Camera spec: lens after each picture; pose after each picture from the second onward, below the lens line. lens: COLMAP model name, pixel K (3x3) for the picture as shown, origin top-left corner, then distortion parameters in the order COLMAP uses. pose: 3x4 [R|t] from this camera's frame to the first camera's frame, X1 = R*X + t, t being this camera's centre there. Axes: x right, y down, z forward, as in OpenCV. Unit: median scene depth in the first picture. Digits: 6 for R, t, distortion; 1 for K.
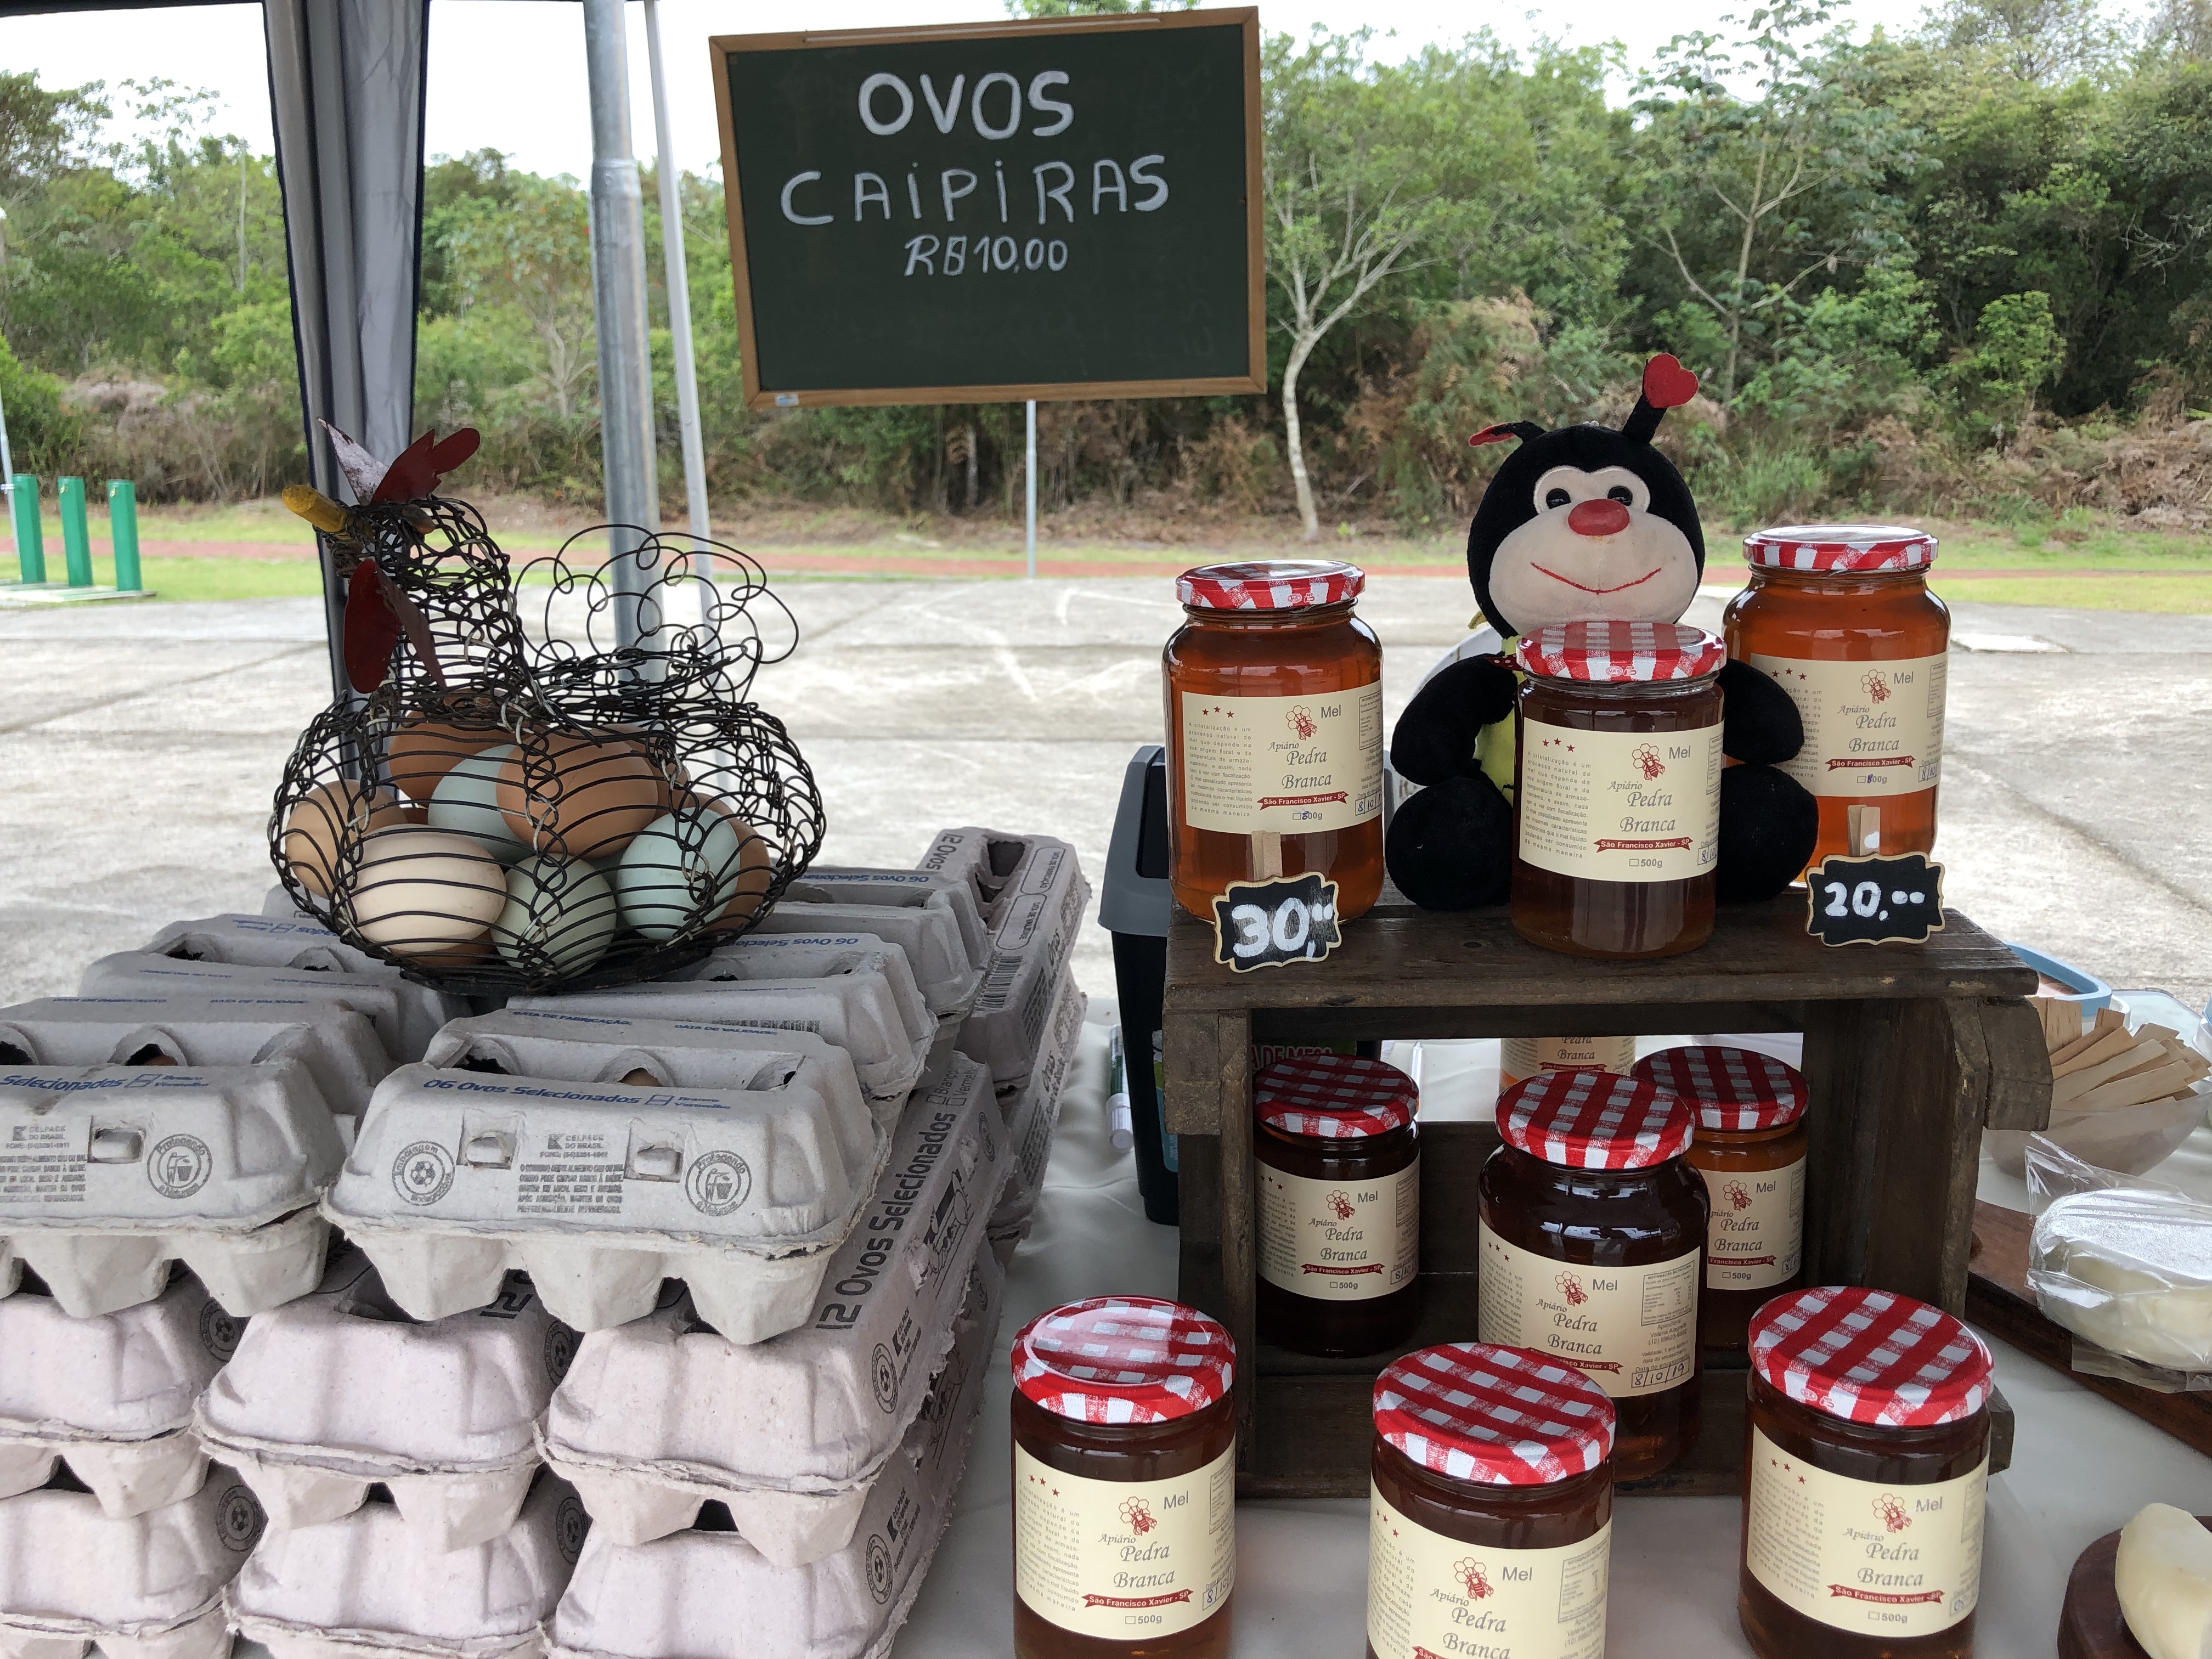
lens RADIAL K [[1844.9, 0, 1106.0], [0, 1844.9, 829.5], [0, 0, 1]] dist [-0.023652, 0.042601]
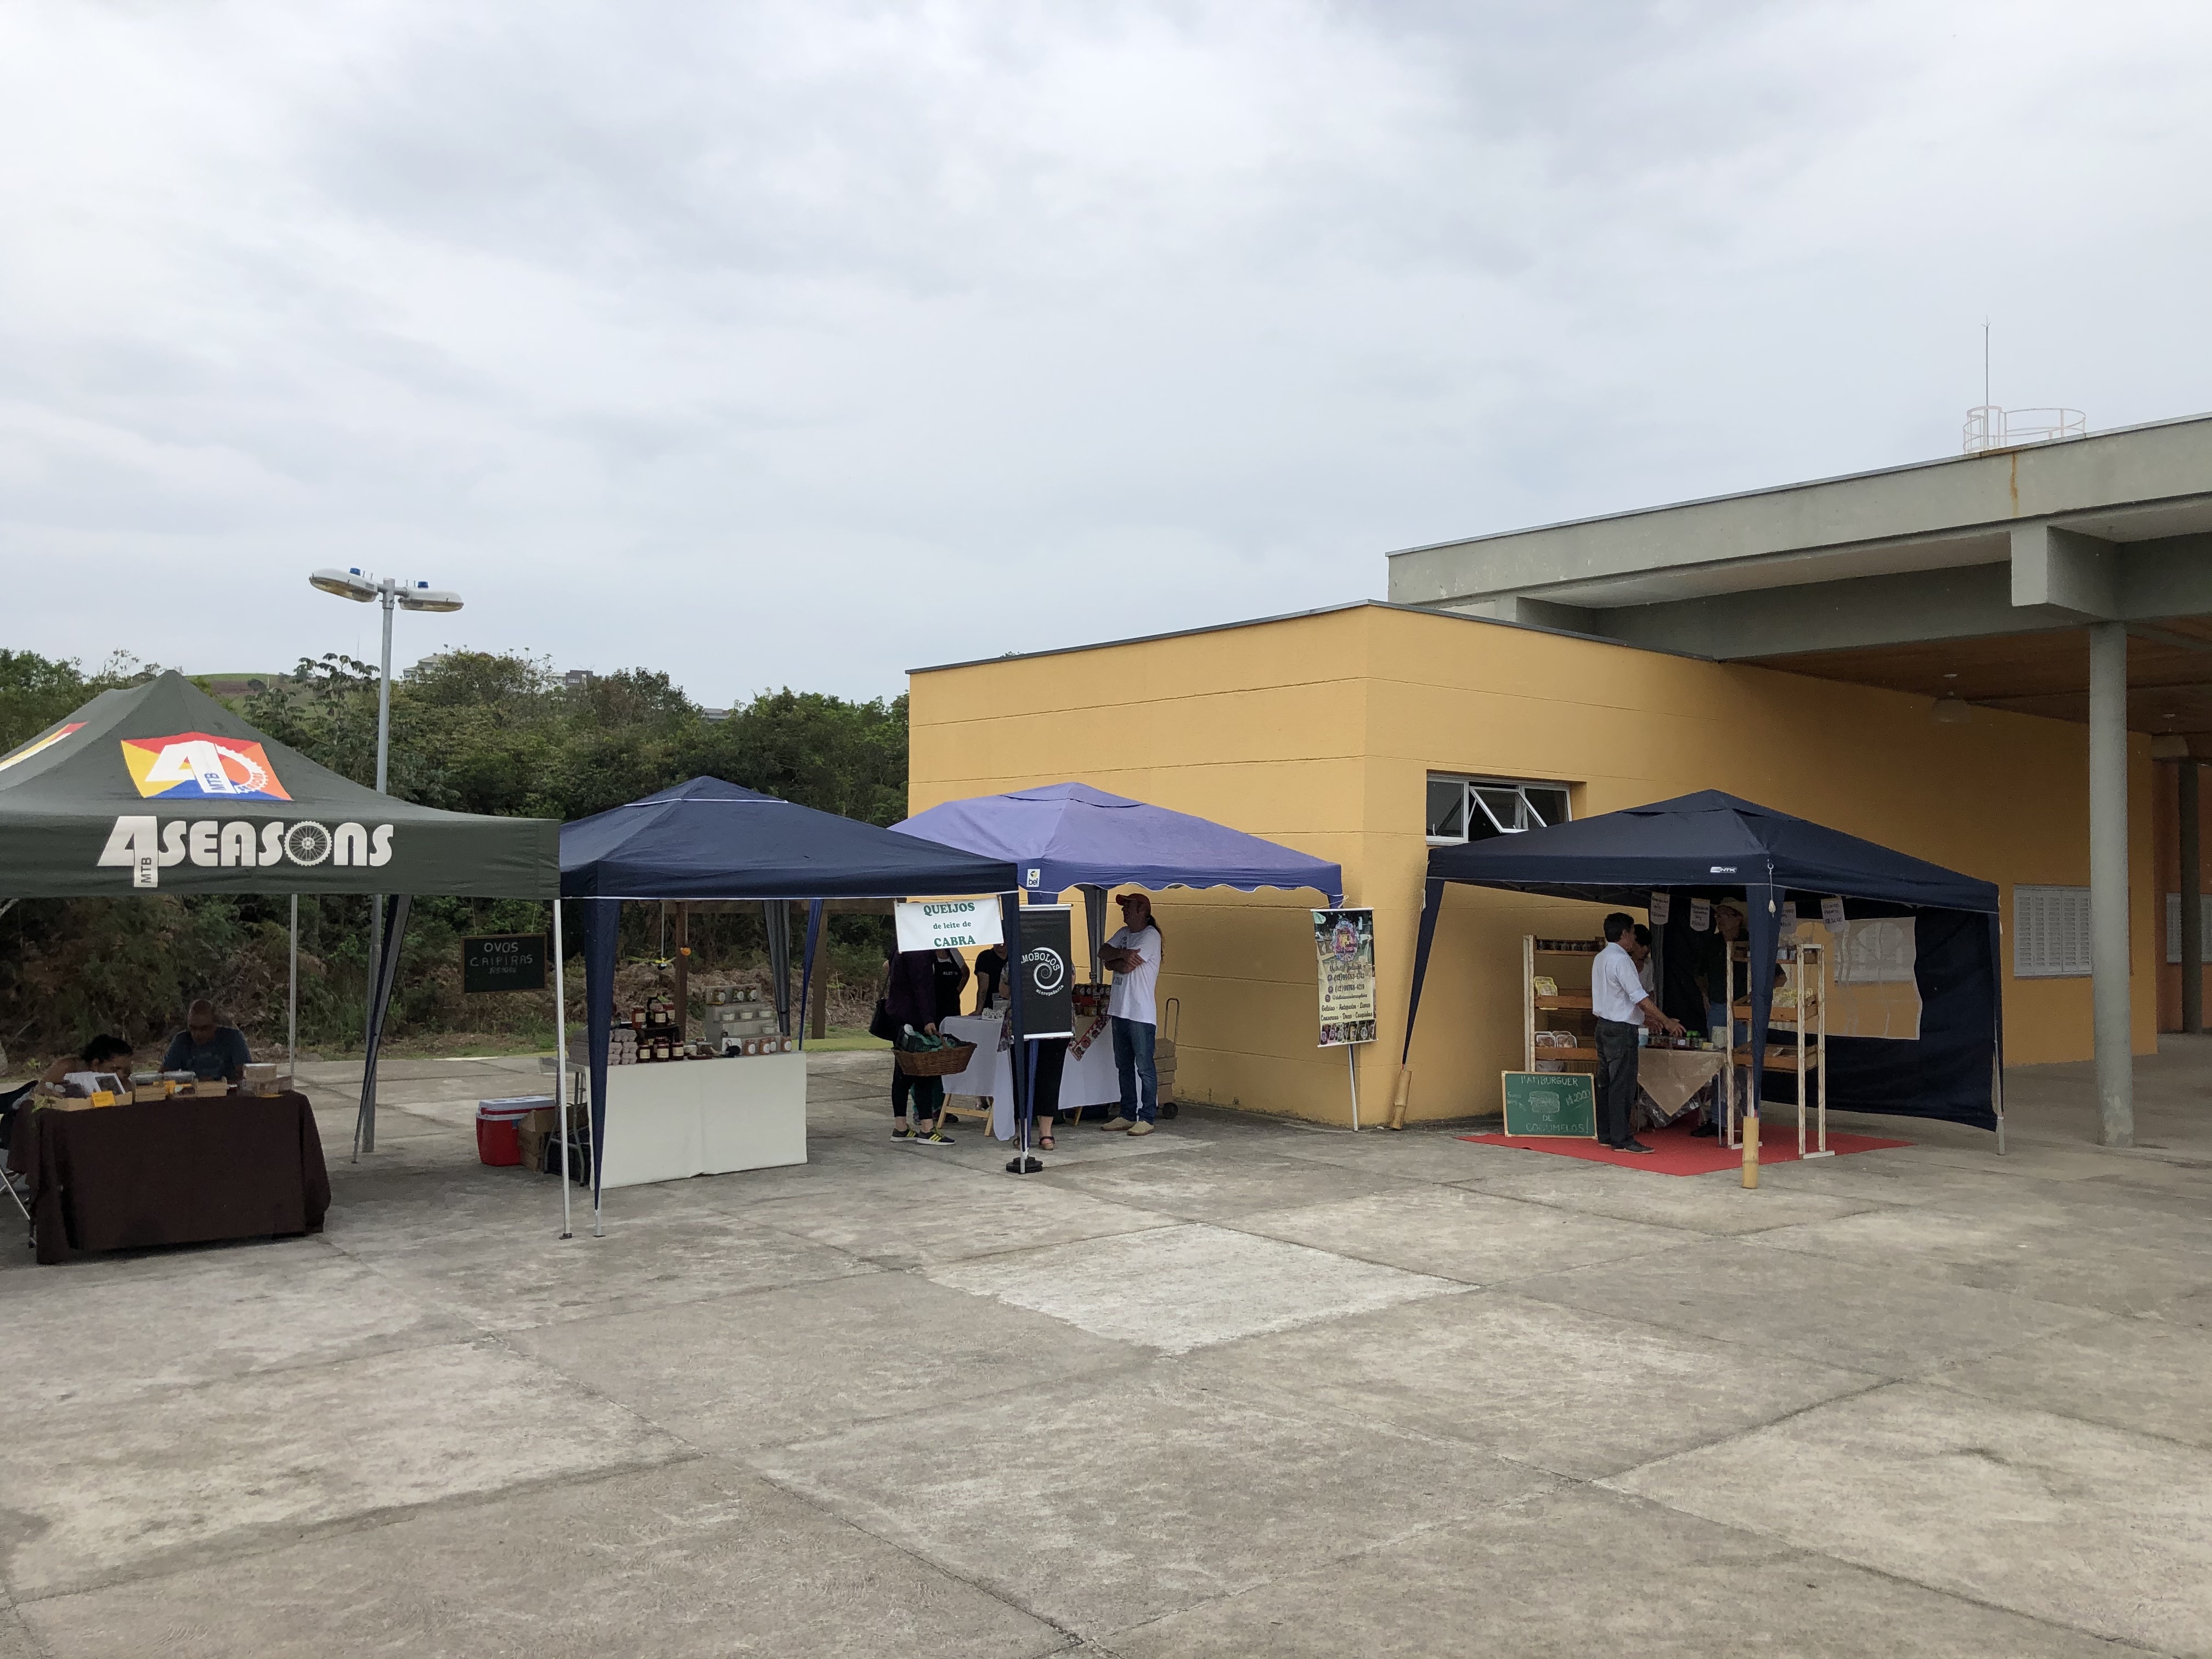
lens RADIAL K [[1844.9, 0, 1106.0], [0, 1844.9, 829.5], [0, 0, 1]] dist [-0.023652, 0.042601]
pose [[0.708292, 0.035422, 0.705030, -0.227111], [0.165623, 0.962524, -0.214748, 0.067572], [-0.686215, 0.268873, 0.675882, -0.354331]]
